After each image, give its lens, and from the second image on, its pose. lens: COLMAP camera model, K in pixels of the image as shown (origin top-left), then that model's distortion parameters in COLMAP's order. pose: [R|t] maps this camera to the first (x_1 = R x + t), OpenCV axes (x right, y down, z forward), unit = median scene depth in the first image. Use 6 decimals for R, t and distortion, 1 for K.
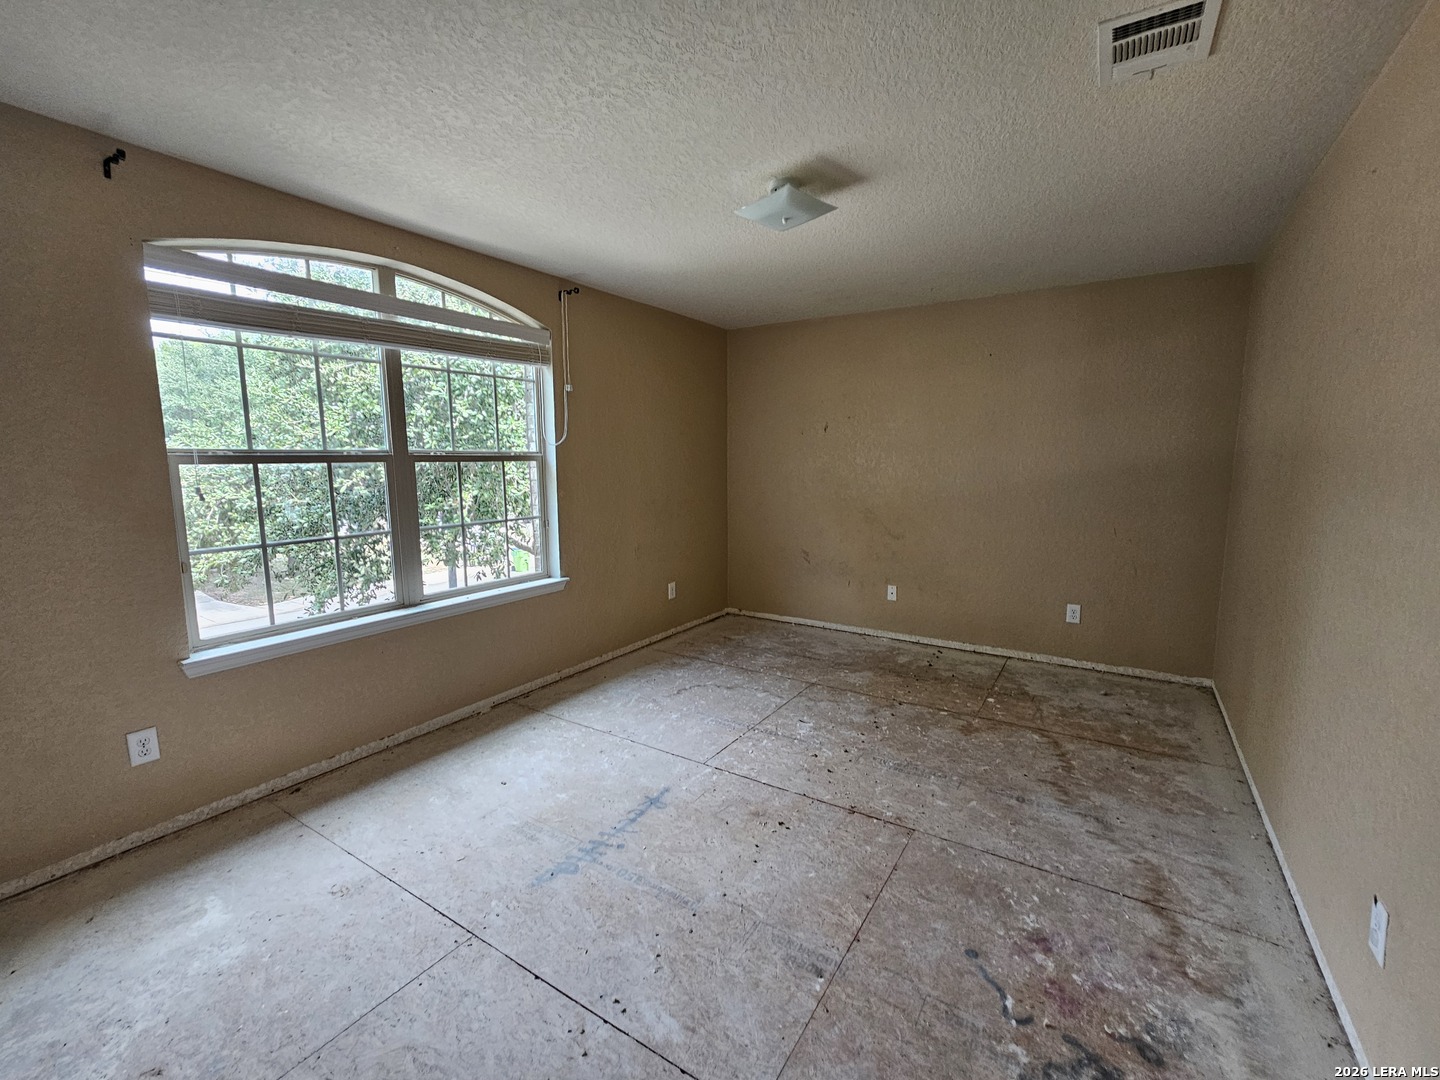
lens RADIAL K [[588.1, 0, 729.4], [0, 588.1, 539.7], [0, 0, 1]] dist [0.000150, 0.000006]
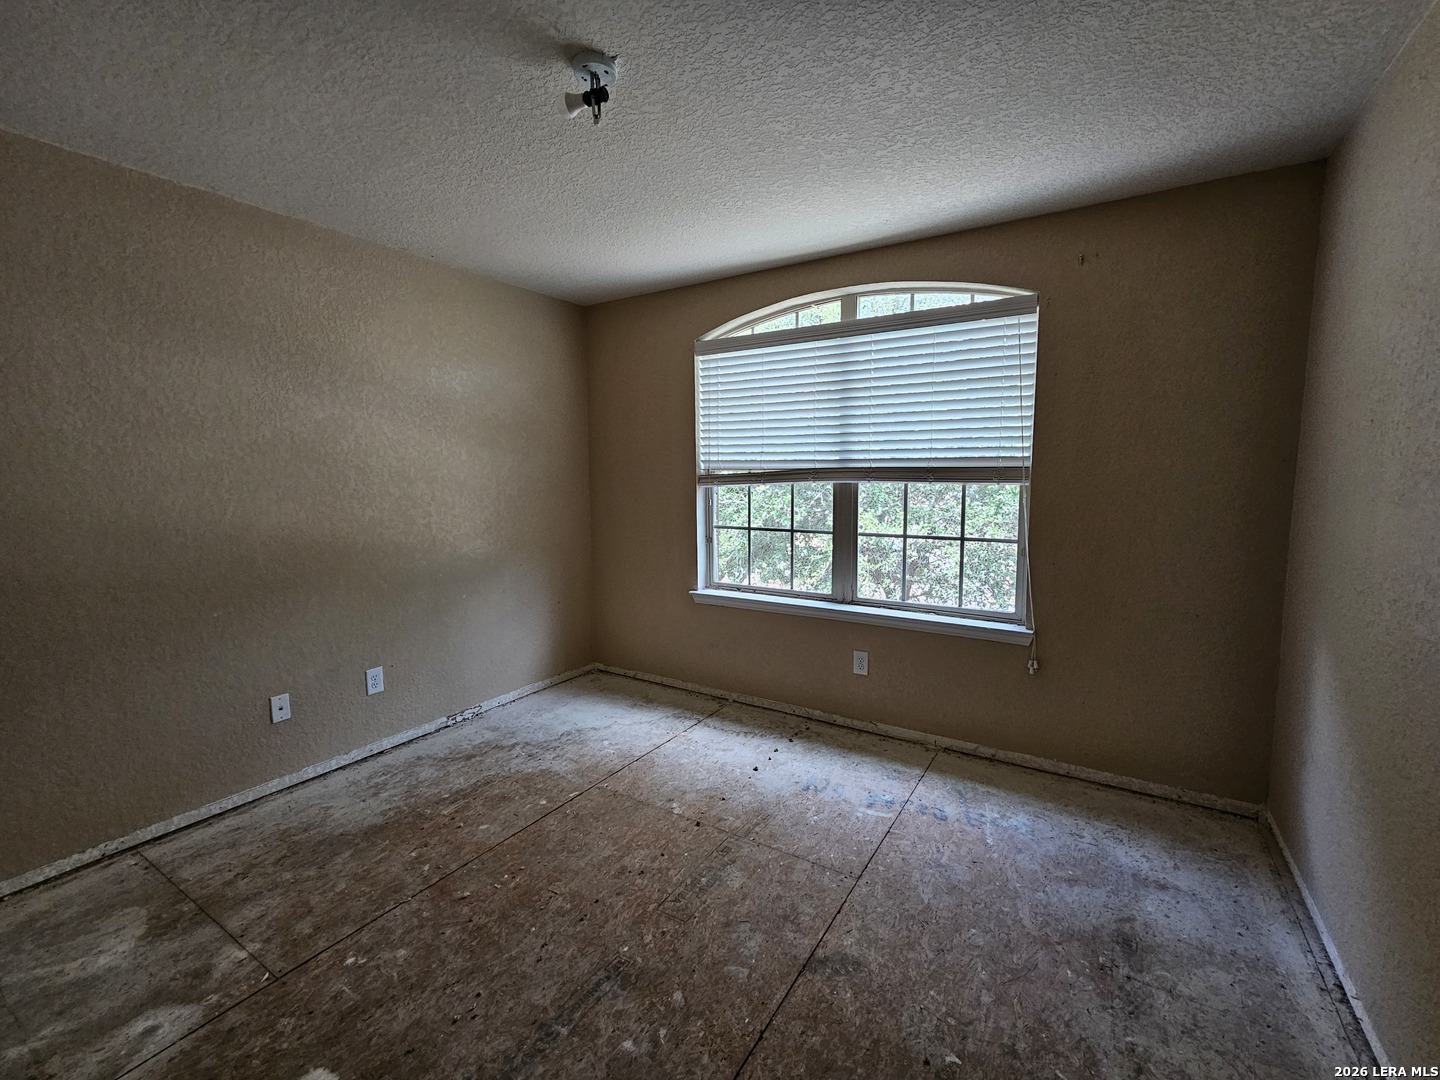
lens RADIAL K [[573.4, 0, 721.3], [0, 573.4, 519.1], [0, 0, 1]] dist [0.000215, 0.000012]
pose [[0.061189, 0.094670, -0.993626, 0.497252], [-0.127385, 0.988092, 0.086298, -0.106666], [0.989964, 0.121293, 0.072519, 0.719238]]
